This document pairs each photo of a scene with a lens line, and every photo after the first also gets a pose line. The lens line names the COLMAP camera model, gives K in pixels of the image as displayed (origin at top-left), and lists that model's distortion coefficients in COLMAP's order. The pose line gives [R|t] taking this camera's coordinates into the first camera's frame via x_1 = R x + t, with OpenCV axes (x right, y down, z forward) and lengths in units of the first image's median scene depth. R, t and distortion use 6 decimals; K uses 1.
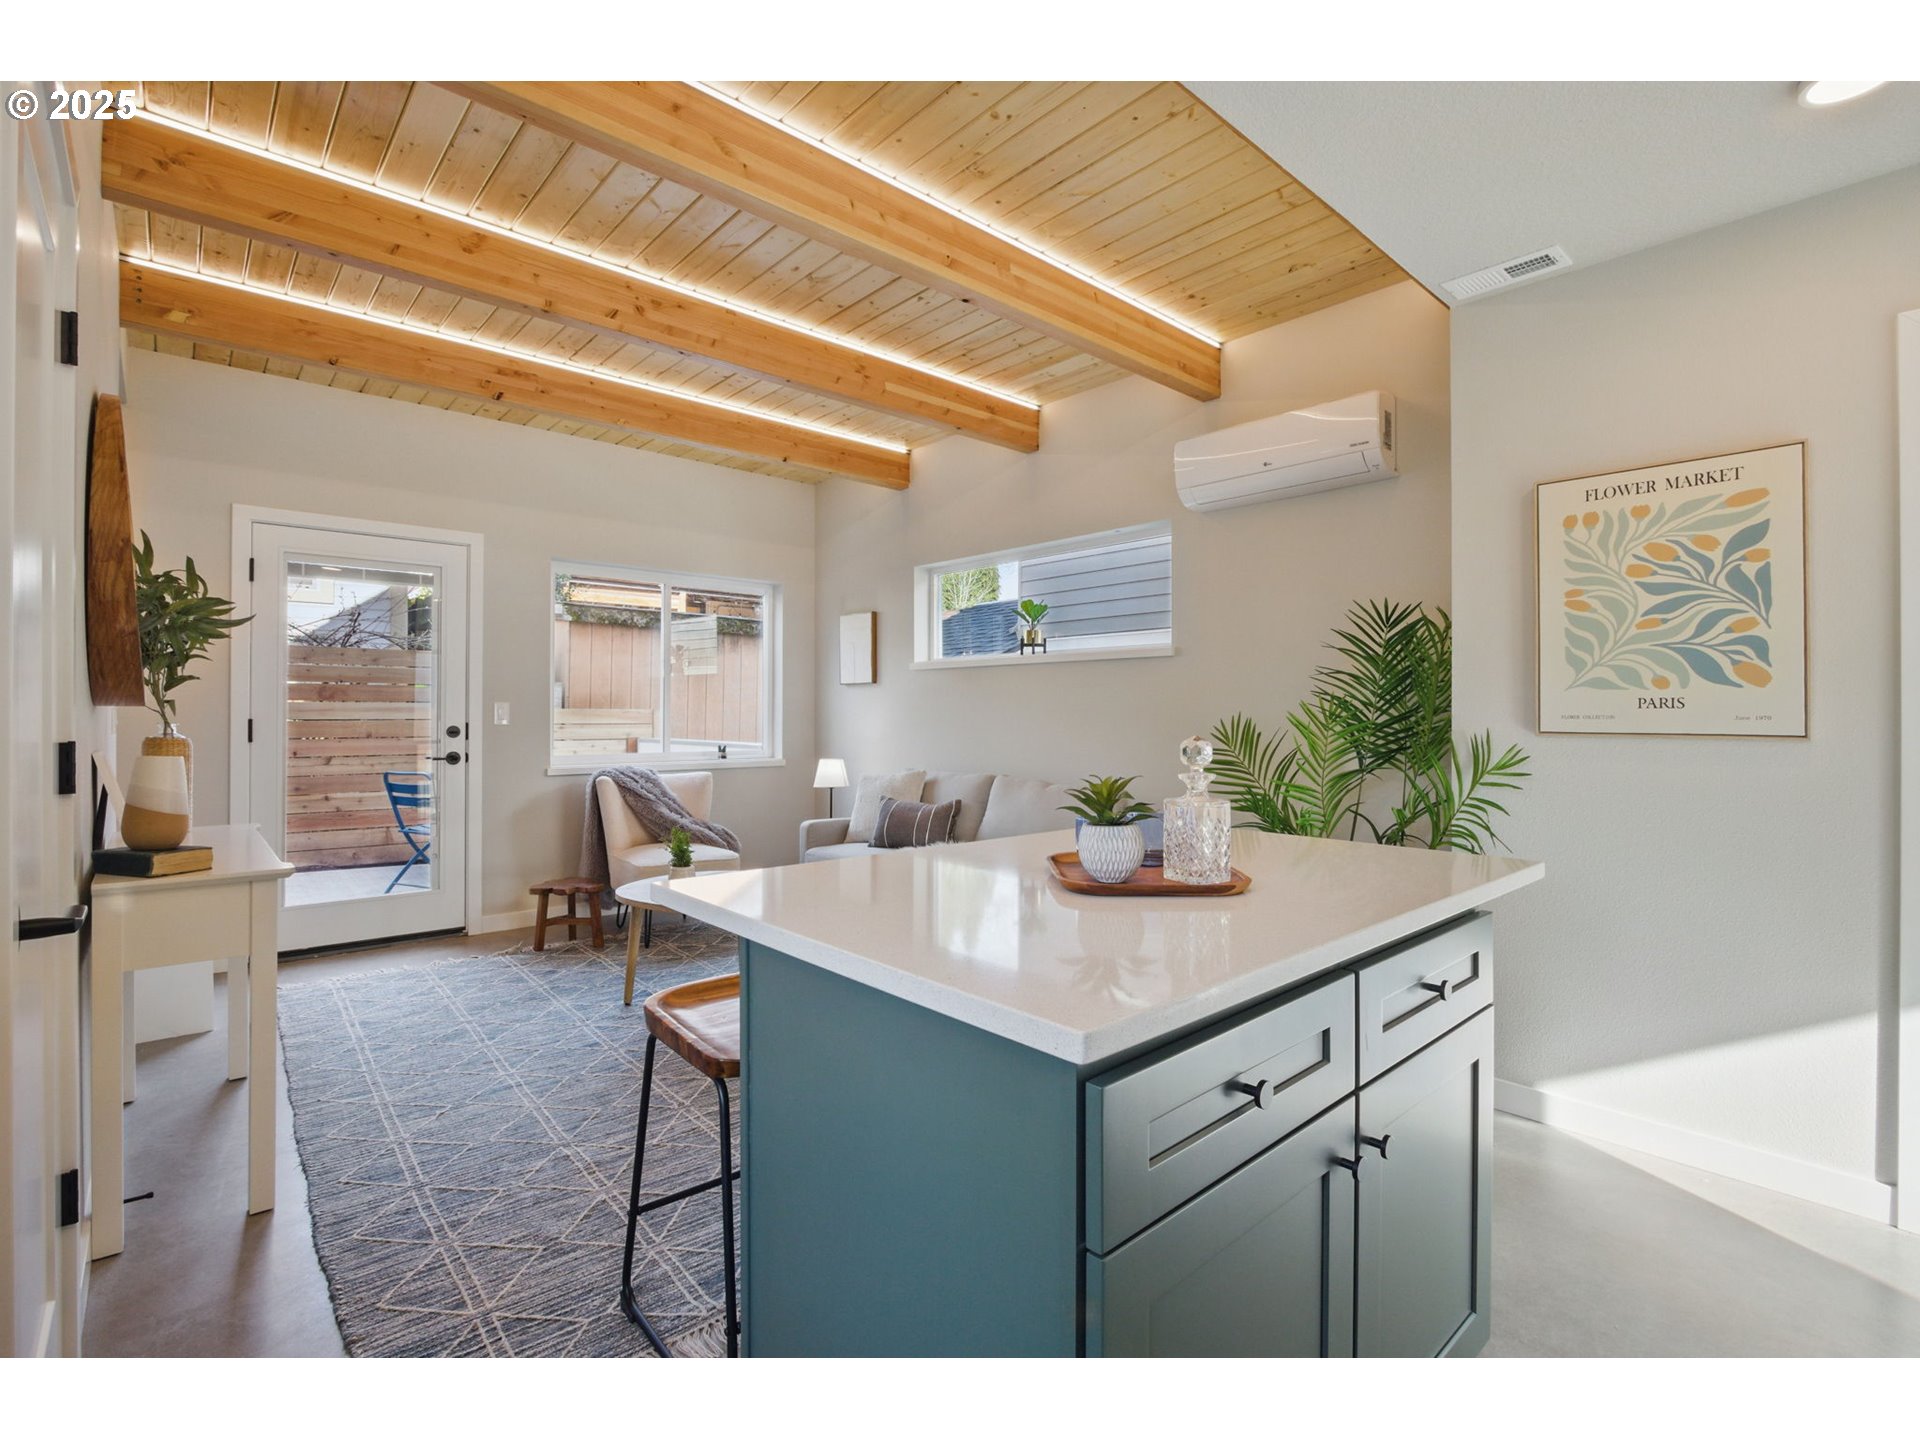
lens RADIAL K [[901.6, 0, 956.9], [0, 901.6, 713.6], [0, 0, 1]] dist [-0.019780, 0.003736]
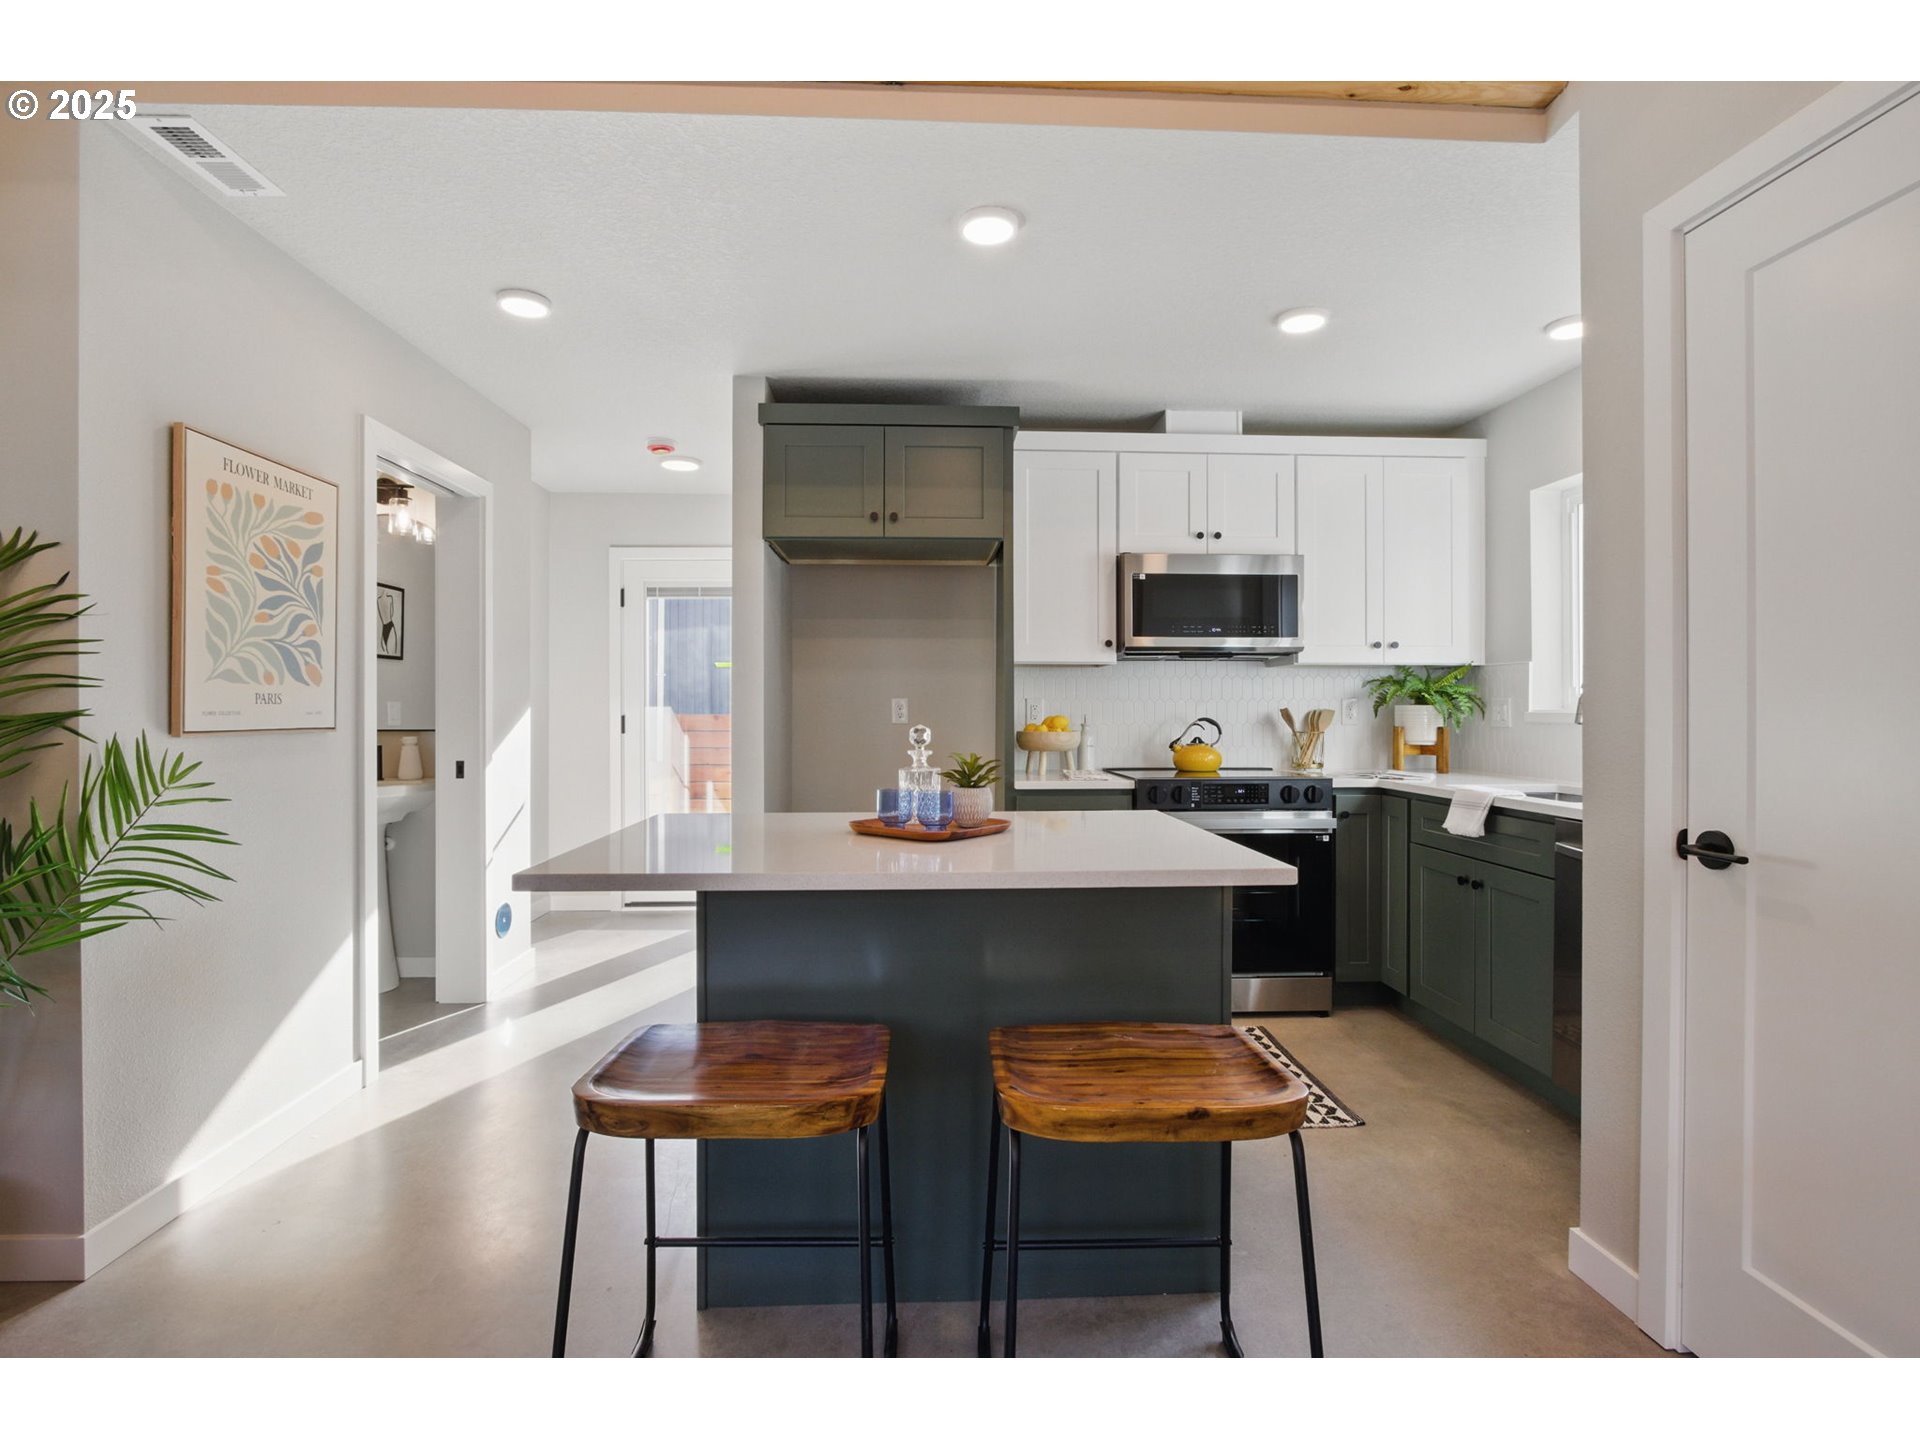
lens RADIAL K [[901.6, 0, 950.8], [0, 901.6, 707.1], [0, 0, 1]] dist [-0.019780, 0.003736]
pose [[-0.769016, 0.004403, 0.639214, -0.432162], [0.003797, 0.999990, -0.002319, 0.002797], [-0.639218, 0.000644, -0.769025, 1.274599]]
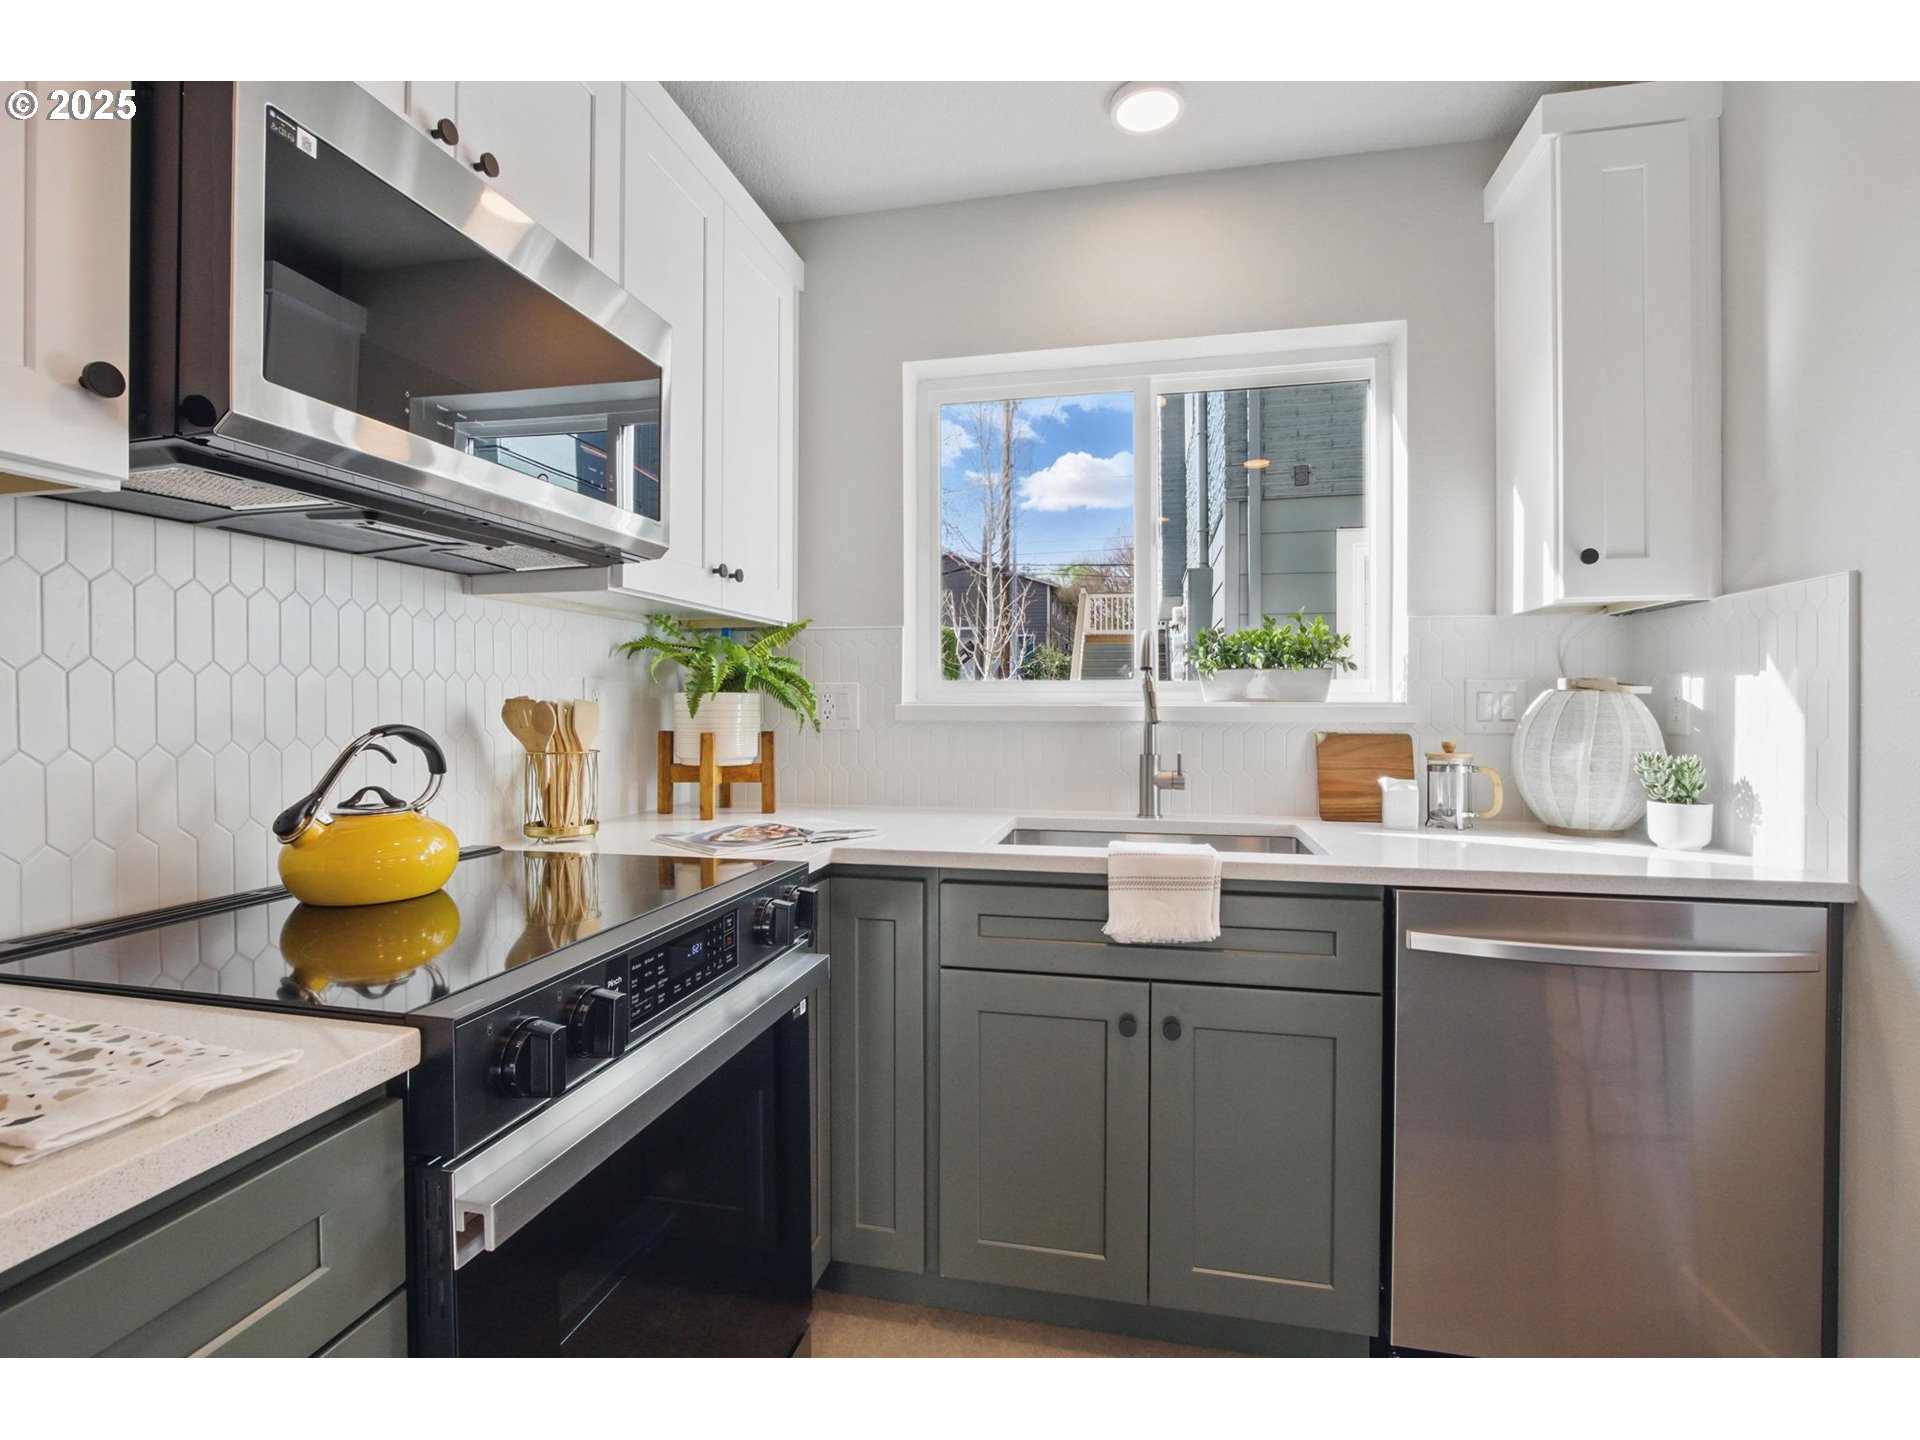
lens RADIAL K [[901.6, 0, 948.0], [0, 901.6, 709.8], [0, 0, 1]] dist [-0.019780, 0.003736]
pose [[-0.821356, 0.006105, -0.570383, 0.278885], [-0.000298, 0.999938, 0.011133, 0.005234], [0.570416, 0.009314, -0.821303, 0.348298]]
